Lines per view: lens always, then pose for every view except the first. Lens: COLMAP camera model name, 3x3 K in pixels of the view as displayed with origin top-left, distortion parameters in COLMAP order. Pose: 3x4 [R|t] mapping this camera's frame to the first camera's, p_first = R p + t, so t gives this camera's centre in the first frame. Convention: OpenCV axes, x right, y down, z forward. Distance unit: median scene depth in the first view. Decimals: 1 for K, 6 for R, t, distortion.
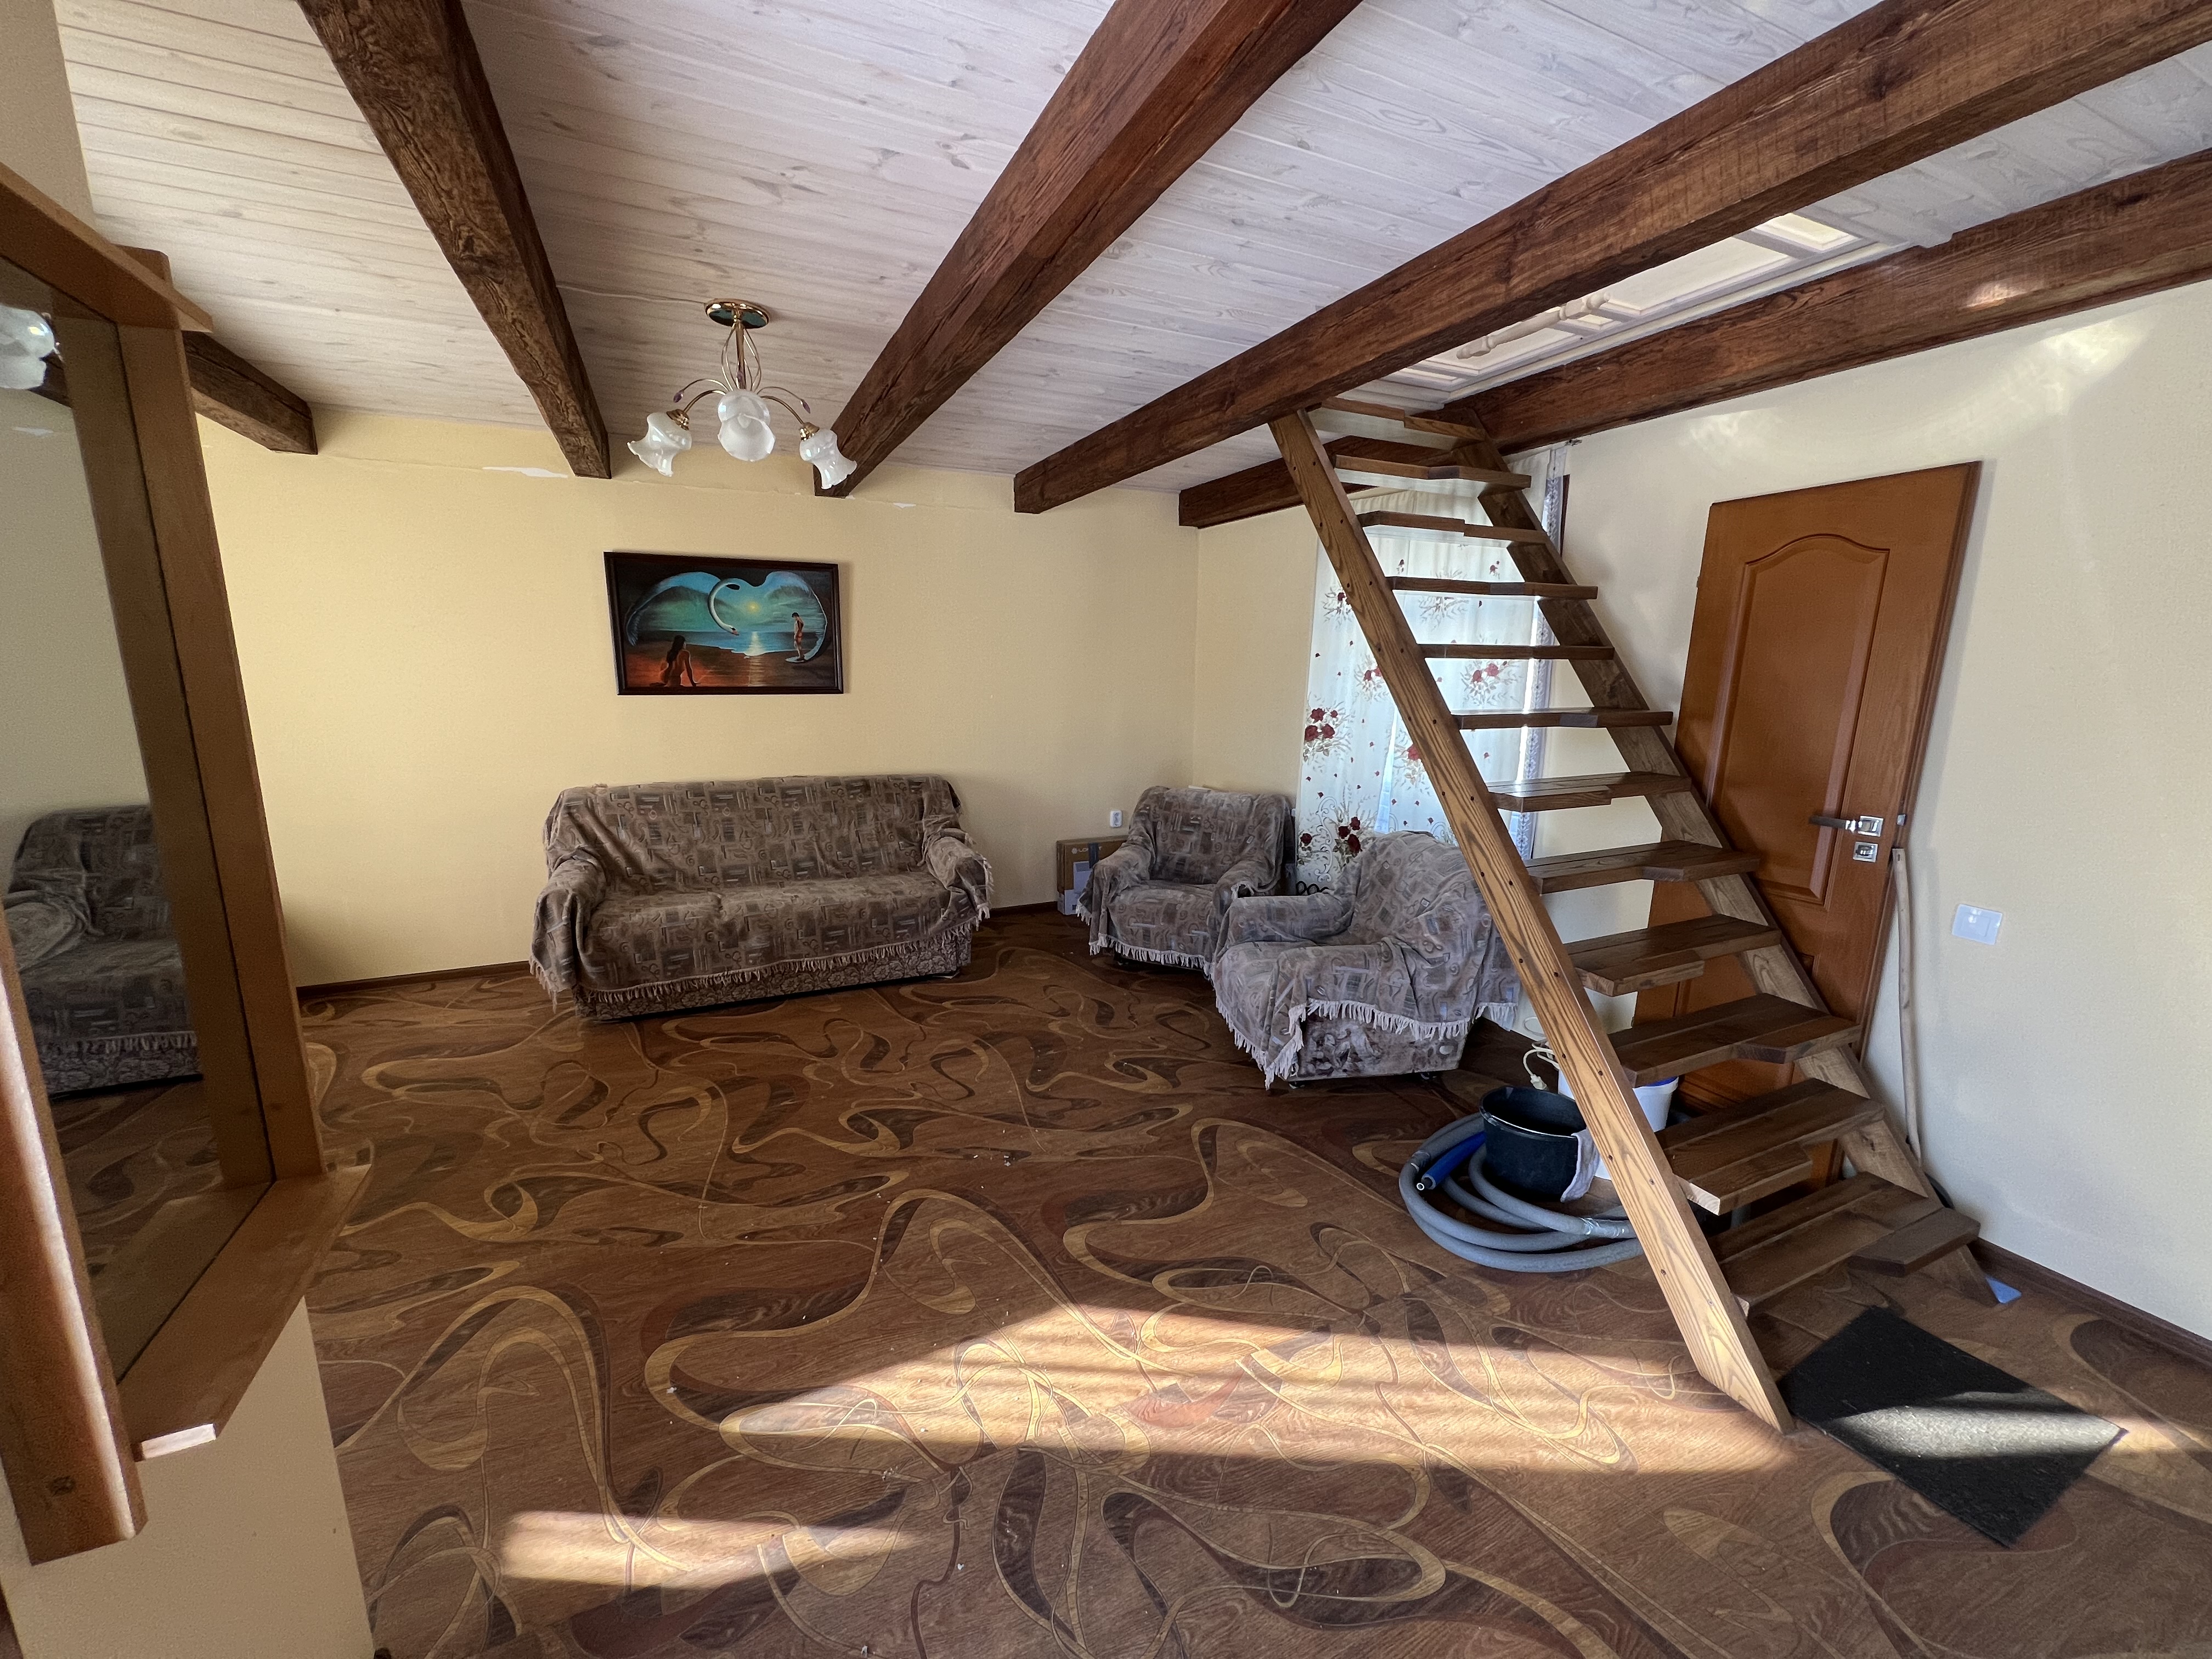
lens RADIAL K [[890.0, 0, 1106.0], [0, 890.0, 829.5], [0, 0, 1]] dist [0.000559, 0.000045]
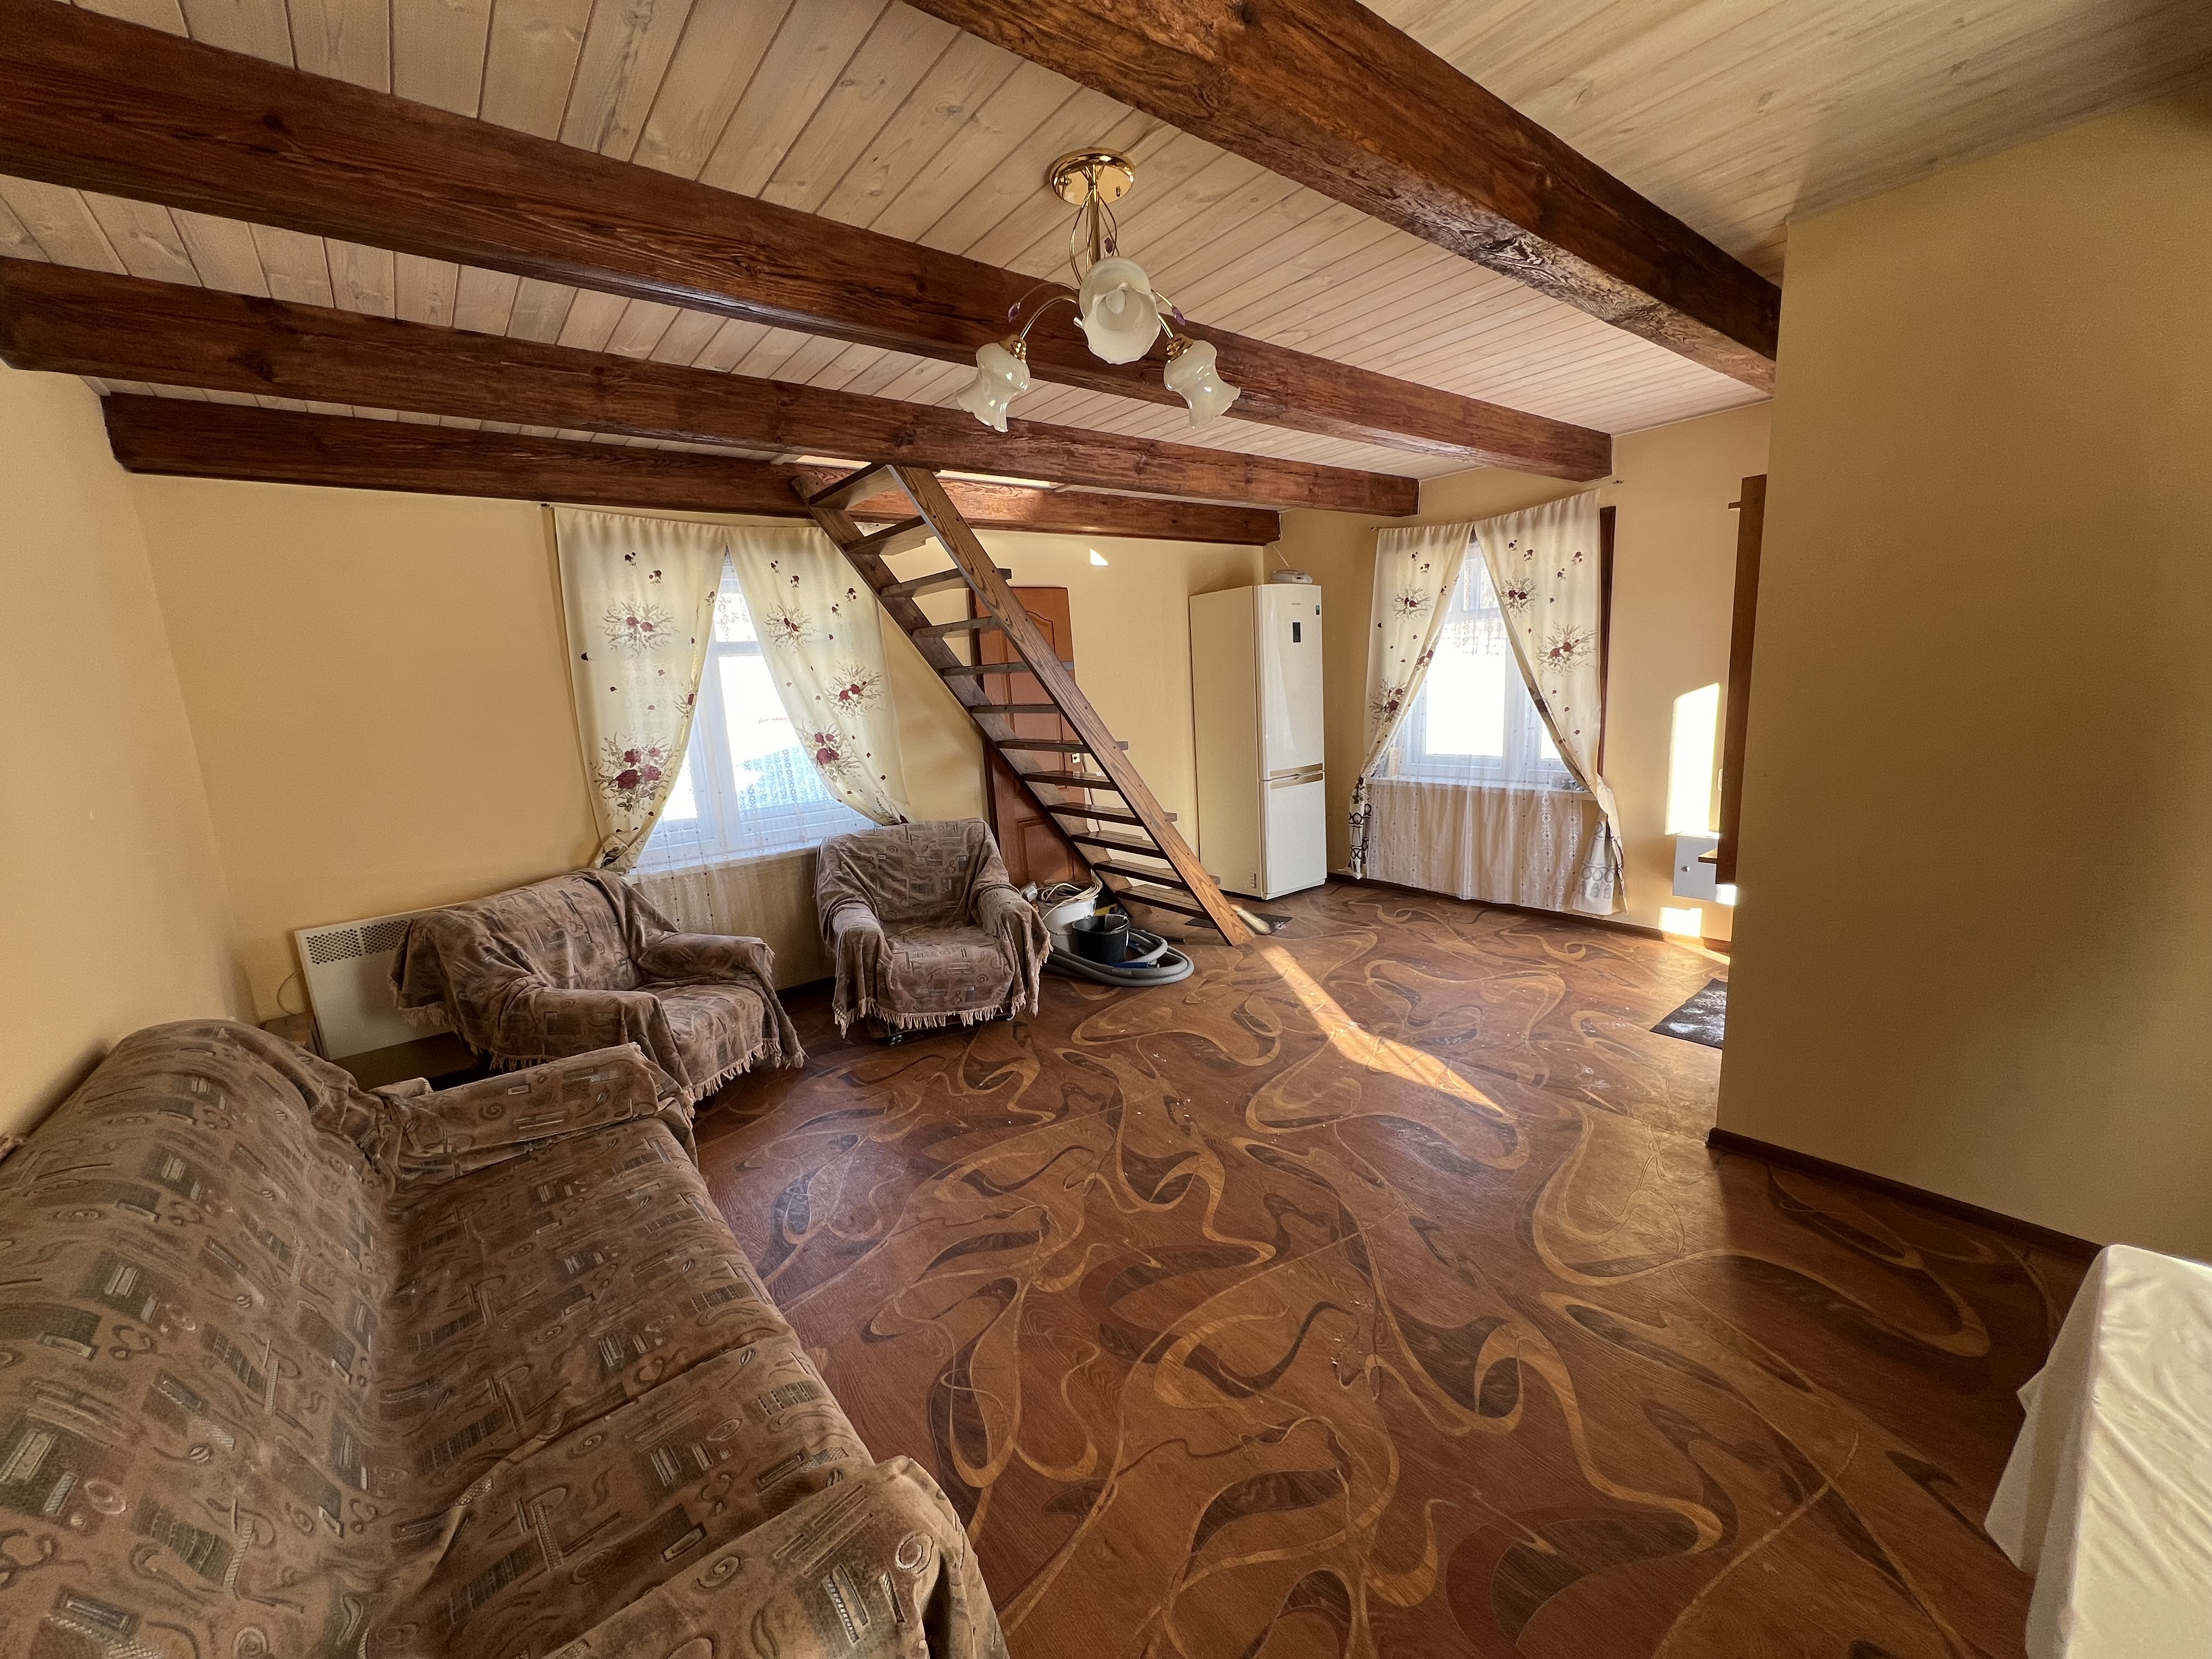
lens RADIAL K [[873.1, 0, 1106.0], [0, 873.1, 829.5], [0, 0, 1]] dist [-0.000031, -0.000029]
pose [[-0.228471, -0.166747, 0.959165, -1.057616], [0.232849, 0.947269, 0.220143, -0.220291], [-0.945295, 0.273637, -0.177596, 1.142763]]
